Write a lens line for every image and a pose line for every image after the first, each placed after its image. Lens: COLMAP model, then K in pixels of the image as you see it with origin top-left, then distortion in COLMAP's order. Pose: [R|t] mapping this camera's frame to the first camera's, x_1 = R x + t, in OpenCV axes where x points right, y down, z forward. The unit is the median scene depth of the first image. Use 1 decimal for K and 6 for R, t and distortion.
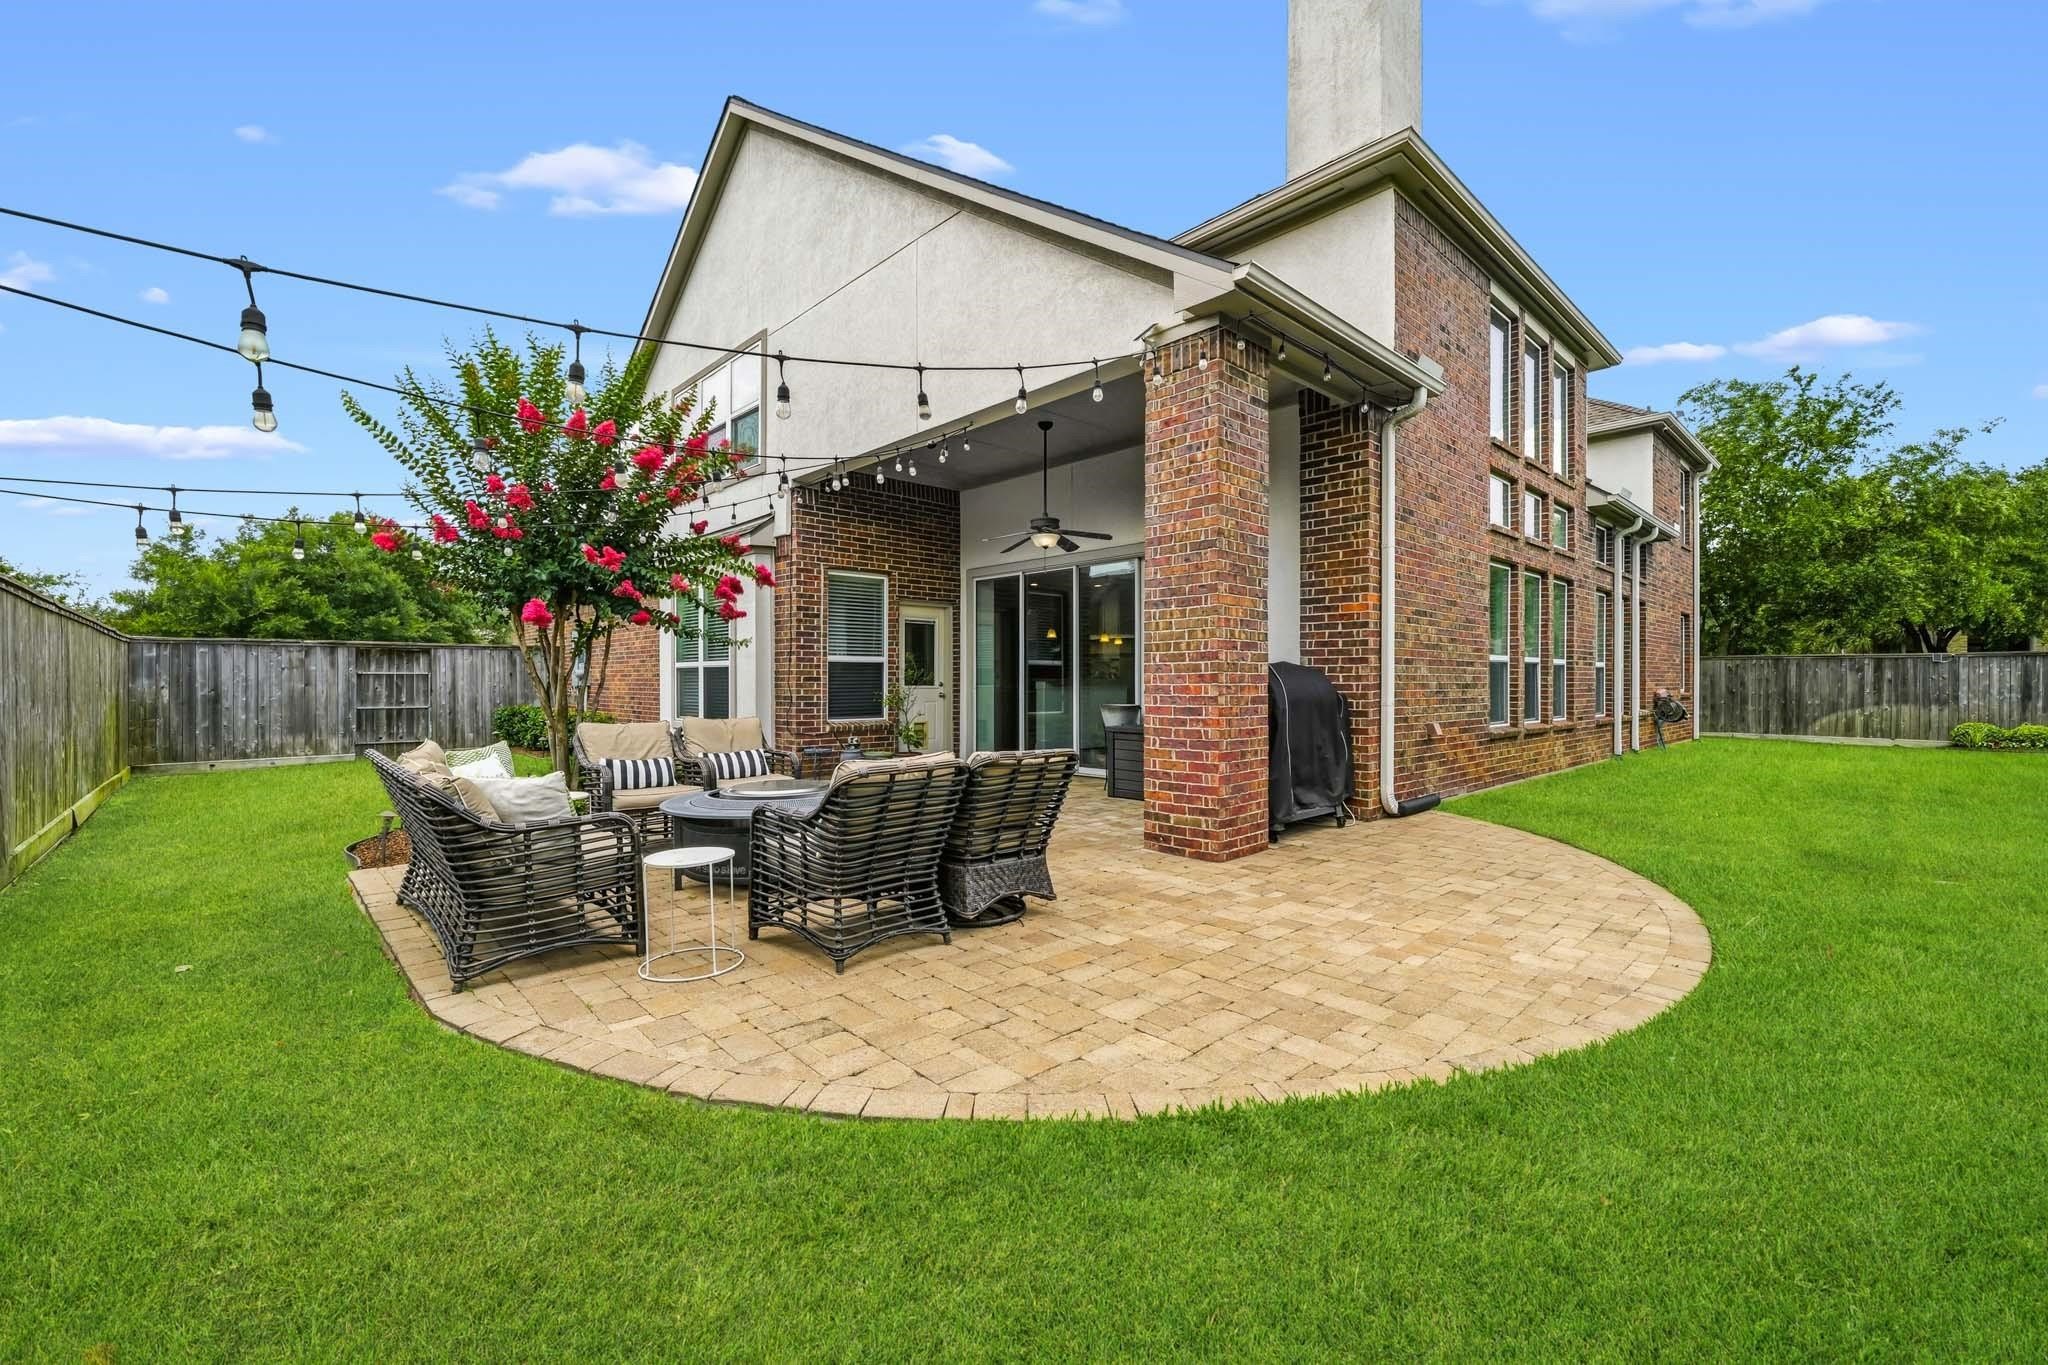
lens RADIAL K [[834.9, 0, 1024.9], [0, 834.9, 676.9], [0, 0, 1]] dist [0.000620, -0.000209]
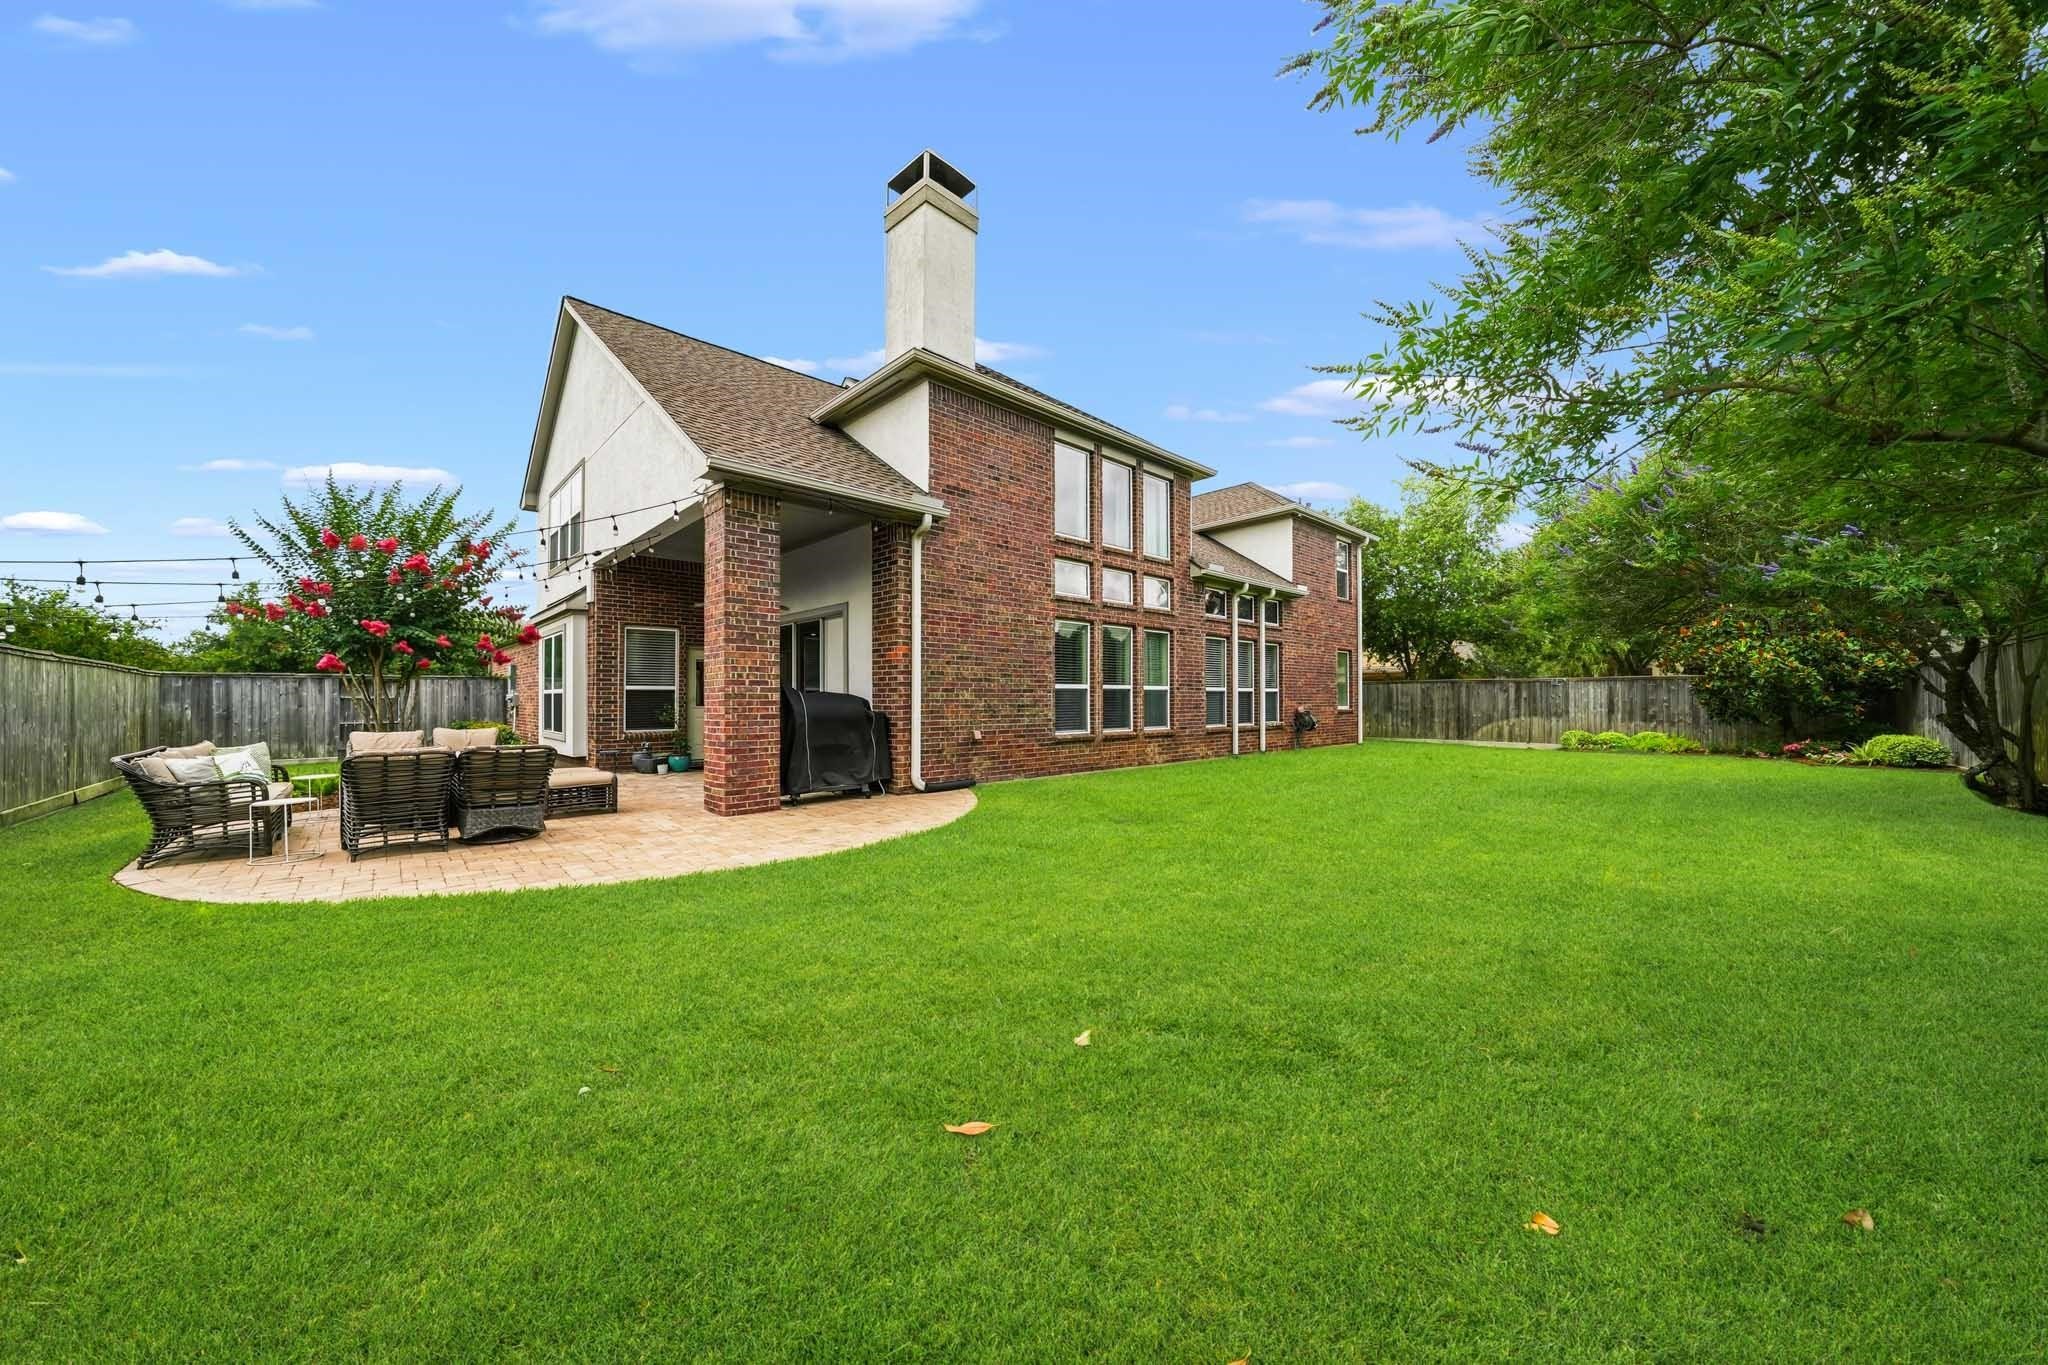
lens RADIAL K [[700.3, 0, 1016.9], [0, 700.3, 687.6], [0, 0, 1]] dist [-0.003973, -0.000163]
pose [[0.999993, -0.003153, 0.001863, 0.329698], [0.003175, 0.999927, -0.011632, -0.004577], [-0.001826, 0.011638, 0.999931, -0.151871]]
